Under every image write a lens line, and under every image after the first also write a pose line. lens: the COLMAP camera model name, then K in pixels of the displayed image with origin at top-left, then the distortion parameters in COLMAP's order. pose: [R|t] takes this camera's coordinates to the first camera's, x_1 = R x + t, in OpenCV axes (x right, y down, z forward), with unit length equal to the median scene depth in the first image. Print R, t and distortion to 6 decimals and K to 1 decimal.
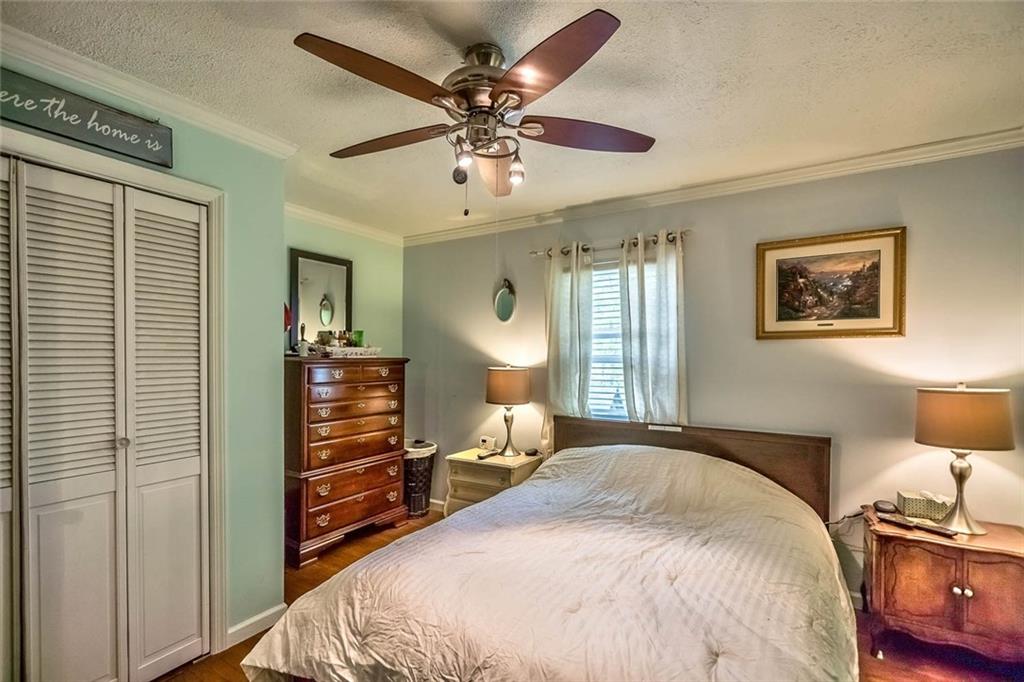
lens RADIAL K [[465.2, 0, 508.9], [0, 465.2, 360.1], [0, 0, 1]] dist [-0.004484, 0.002160]
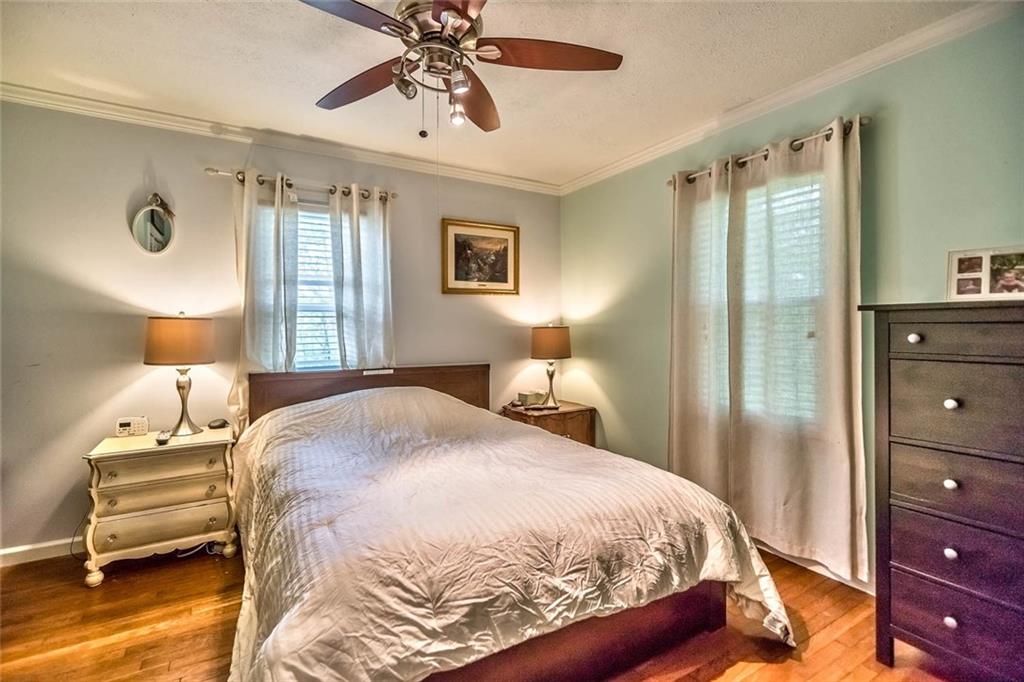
lens RADIAL K [[465.2, 0, 510.7], [0, 465.2, 332.1], [0, 0, 1]] dist [-0.004484, 0.002160]
pose [[0.470242, -0.018522, 0.882343, -0.520644], [0.010900, 0.999825, 0.015179, 0.045236], [-0.882470, 0.002480, 0.470361, 0.243475]]
